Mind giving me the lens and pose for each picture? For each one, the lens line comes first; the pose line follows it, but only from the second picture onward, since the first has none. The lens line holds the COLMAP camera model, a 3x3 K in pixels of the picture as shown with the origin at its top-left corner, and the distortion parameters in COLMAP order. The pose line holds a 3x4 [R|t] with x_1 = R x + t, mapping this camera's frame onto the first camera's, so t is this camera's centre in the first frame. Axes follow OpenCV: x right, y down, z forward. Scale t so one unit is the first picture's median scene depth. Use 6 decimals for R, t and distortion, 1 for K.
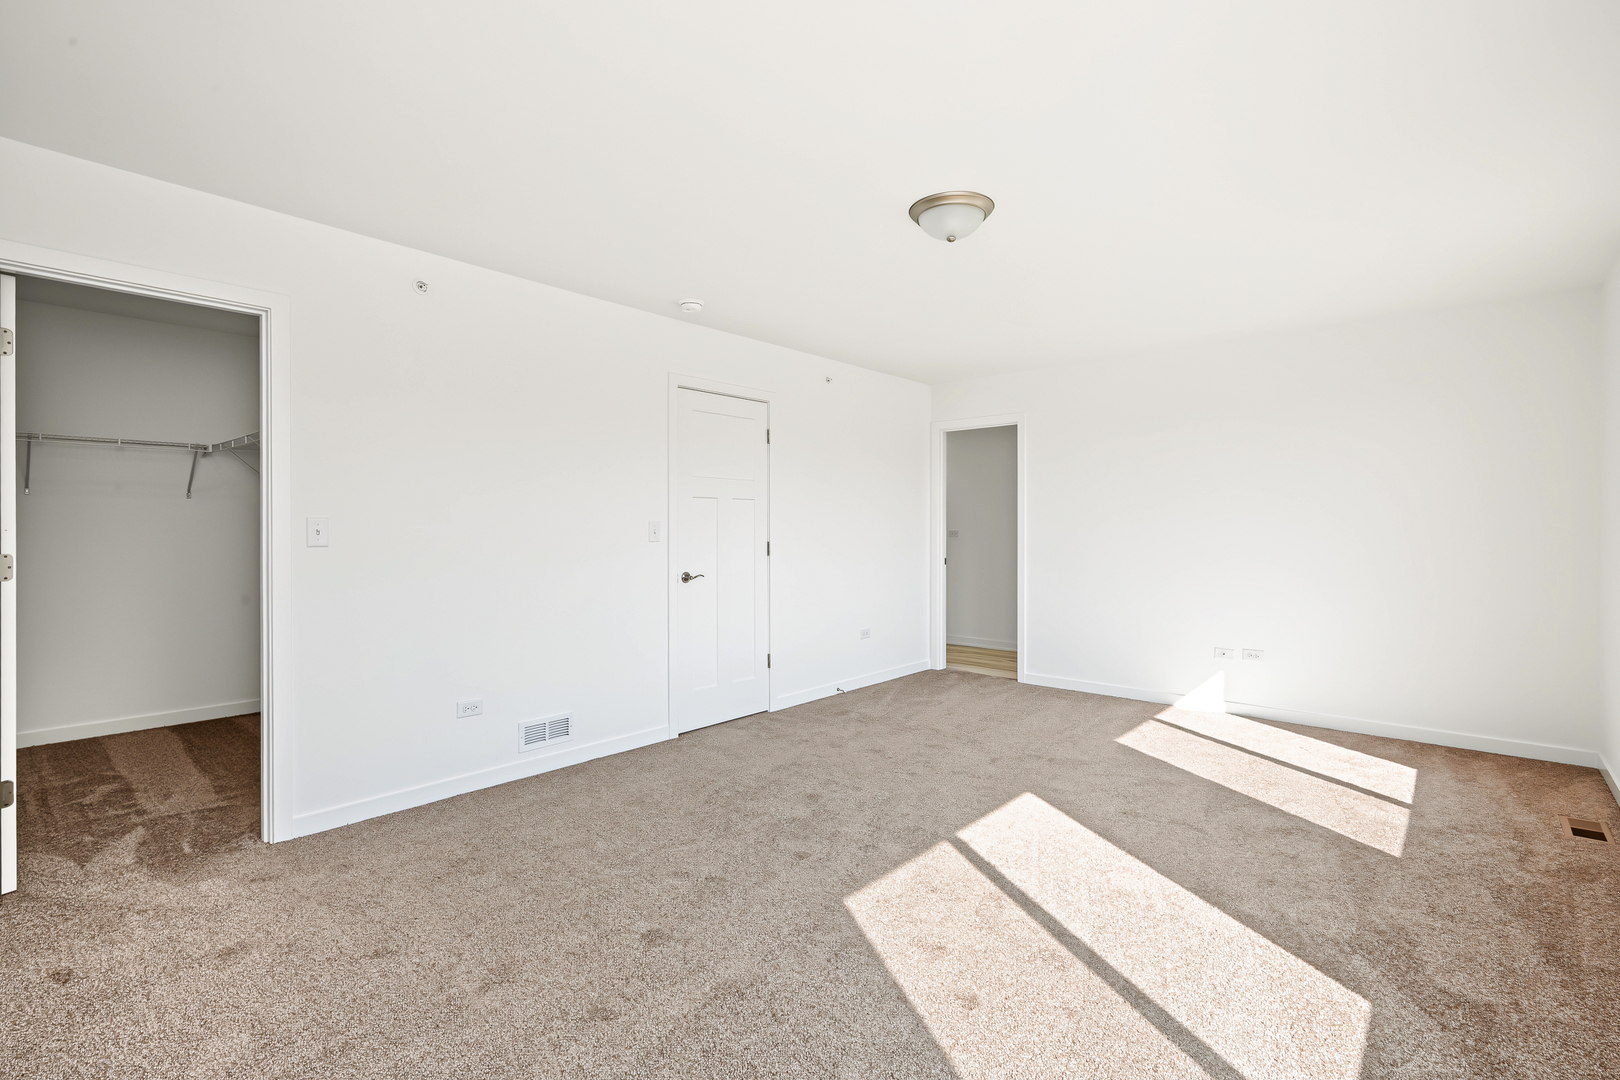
lens RADIAL K [[746.9, 0, 800.6], [0, 746.9, 521.1], [0, 0, 1]] dist [-0.000159, 0.000258]
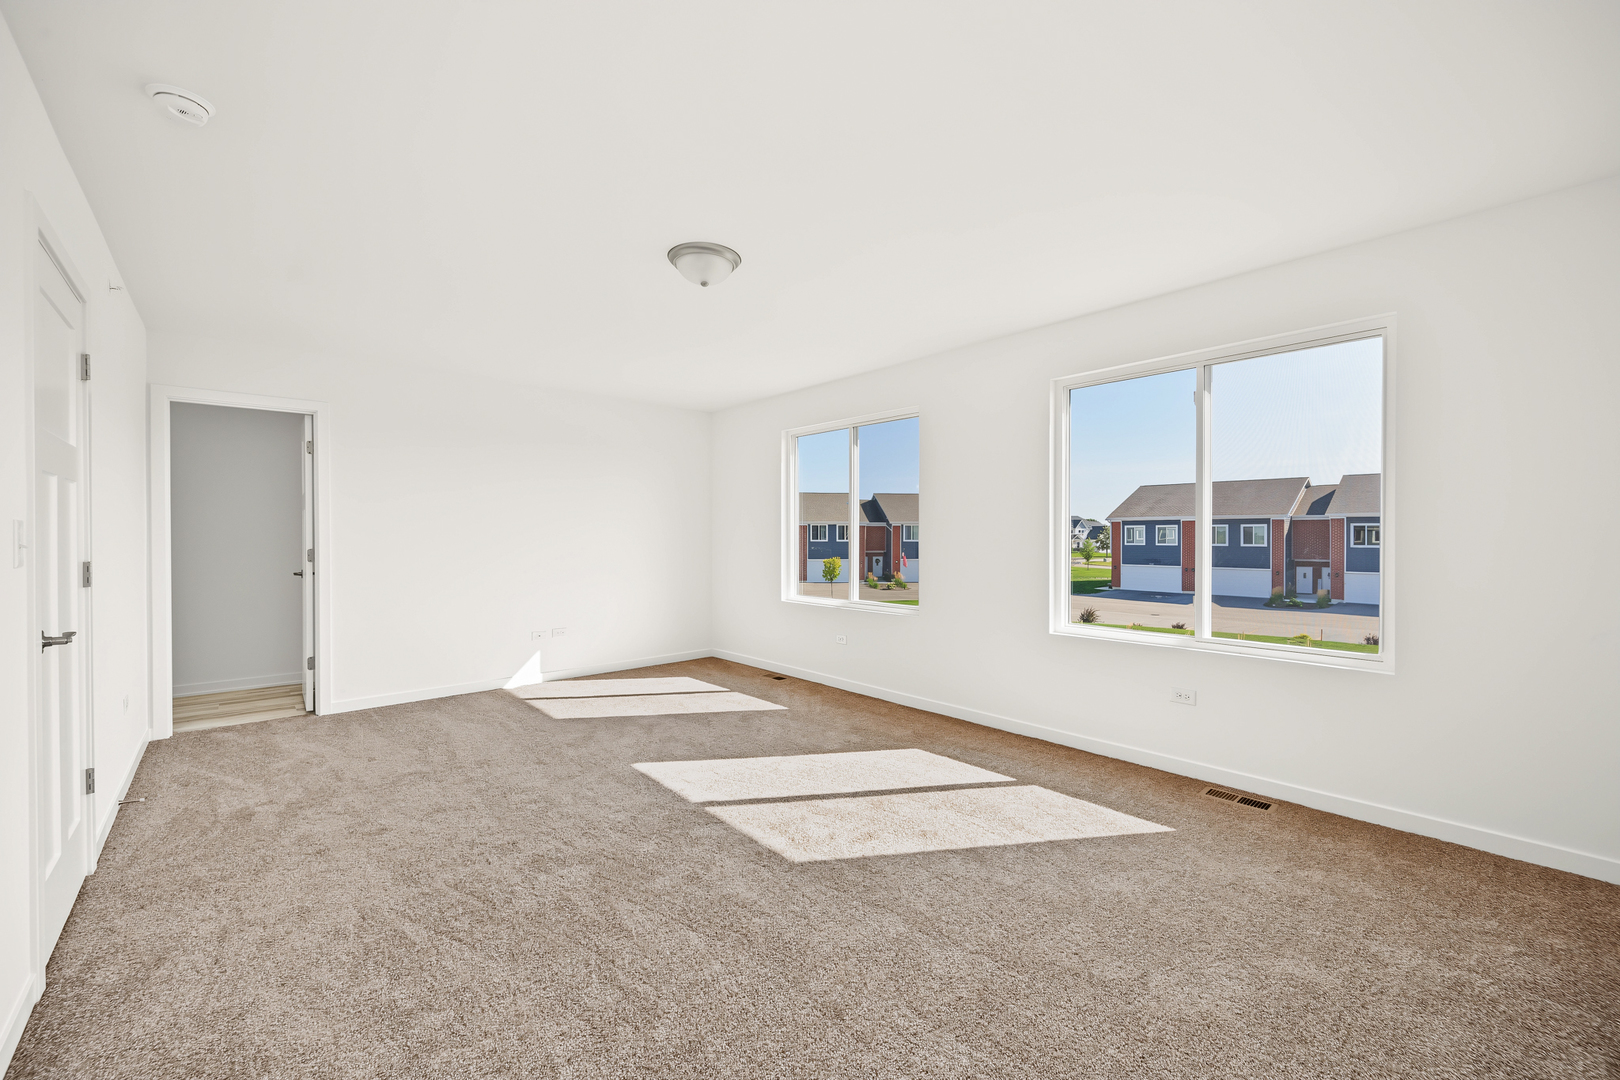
lens RADIAL K [[652.2, 0, 810.0], [0, 652.2, 540.0], [0, 0, 1]] dist [-0.000709, -0.000213]
pose [[0.097697, -0.012361, 0.995139, -0.658316], [-0.009496, 0.999866, 0.013352, 0.000393], [-0.995171, -0.010754, 0.097567, 0.623892]]
